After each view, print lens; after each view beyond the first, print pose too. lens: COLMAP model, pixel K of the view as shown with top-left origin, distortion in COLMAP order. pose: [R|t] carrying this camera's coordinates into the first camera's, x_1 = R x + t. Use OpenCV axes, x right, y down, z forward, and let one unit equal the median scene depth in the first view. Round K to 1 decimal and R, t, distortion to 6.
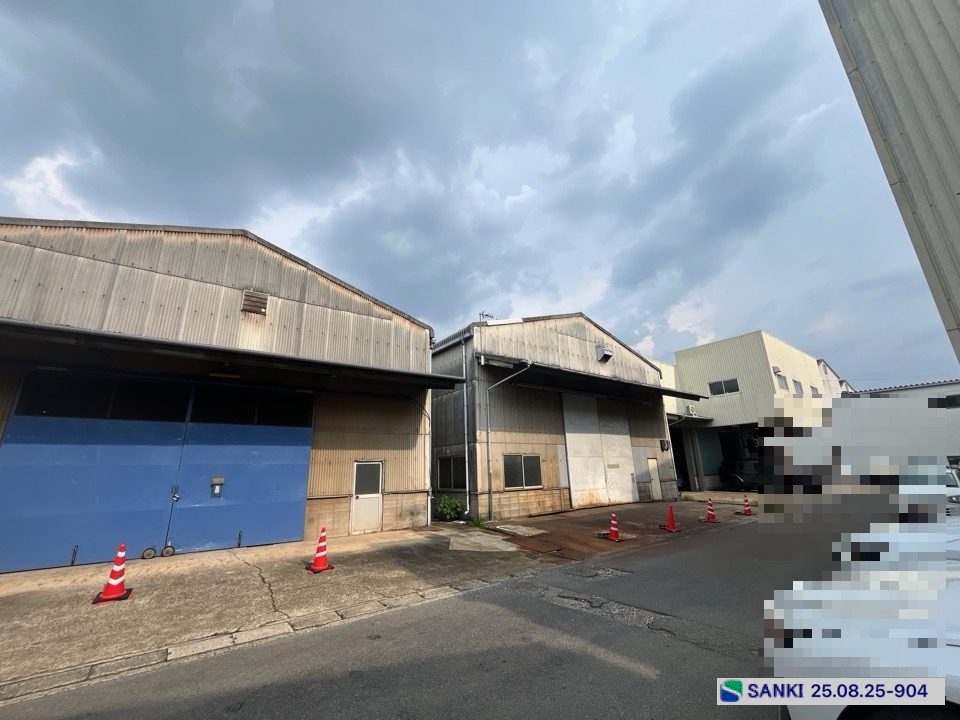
lens RADIAL K [[390.2, 0, 476.9], [0, 390.2, 360.5], [0, 0, 1]] dist [-0.002440, 0.000130]
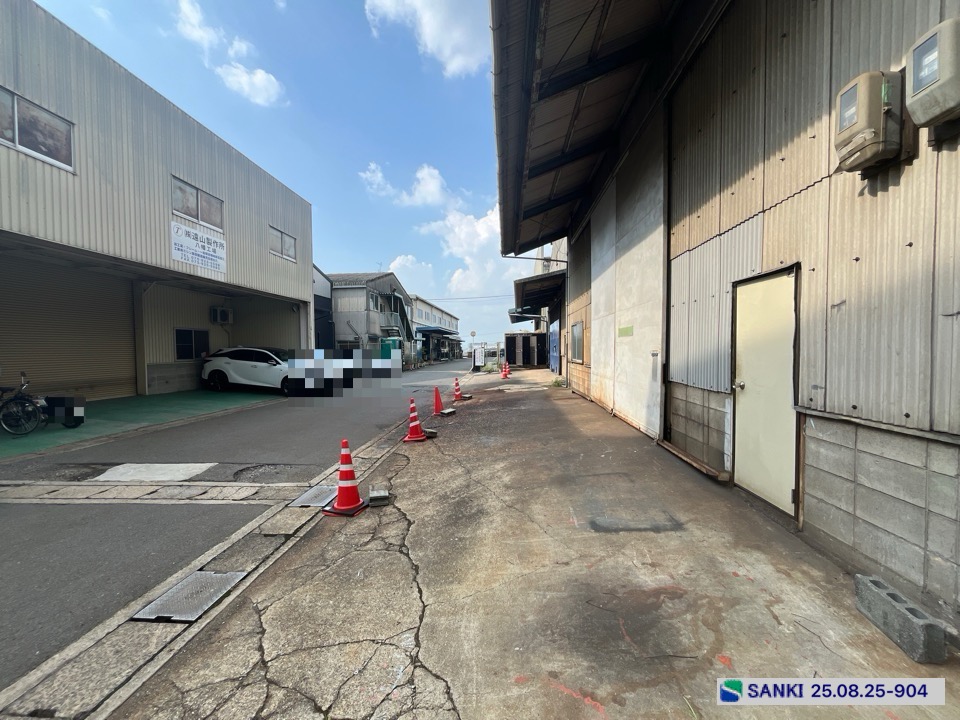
lens RADIAL K [[390.2, 0, 476.9], [0, 390.2, 360.5], [0, 0, 1]] dist [-0.002440, 0.000130]
pose [[-0.655524, 0.056514, -0.753056, 0.849960], [0.235370, 0.962814, -0.132631, 0.356861], [0.717558, -0.264189, -0.644449, 1.286891]]
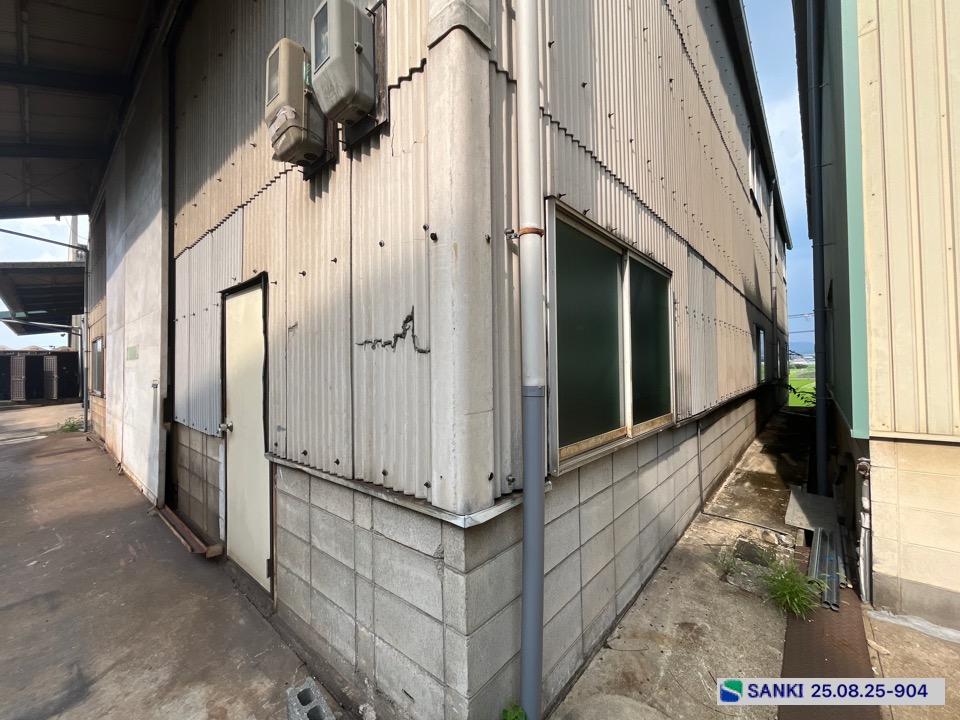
lens RADIAL K [[390.2, 0, 476.9], [0, 390.2, 360.5], [0, 0, 1]] dist [-0.002440, 0.000130]
pose [[0.209630, 0.010142, -0.977728, 0.766823], [0.279802, 0.957508, 0.069923, 0.368127], [0.936892, -0.288228, 0.197885, 1.327781]]
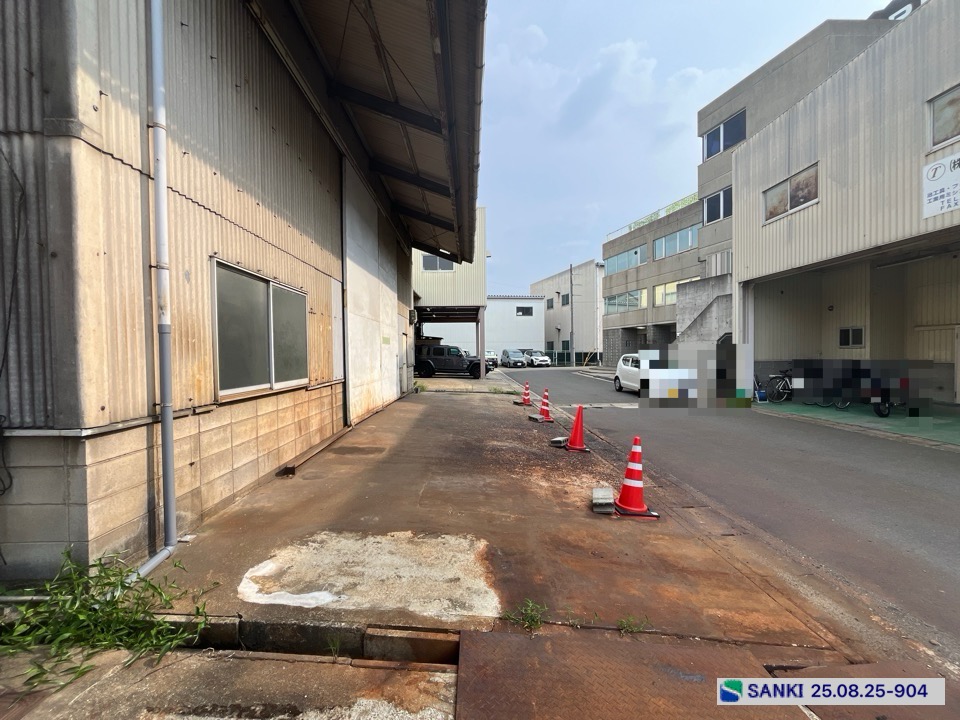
lens RADIAL K [[390.2, 0, 476.9], [0, 390.2, 360.5], [0, 0, 1]] dist [-0.002440, 0.000130]
pose [[0.583099, 0.006095, 0.812378, -0.029510], [-0.229287, 0.960554, 0.157368, 0.204160], [-0.779373, -0.278028, 0.561496, 0.653592]]
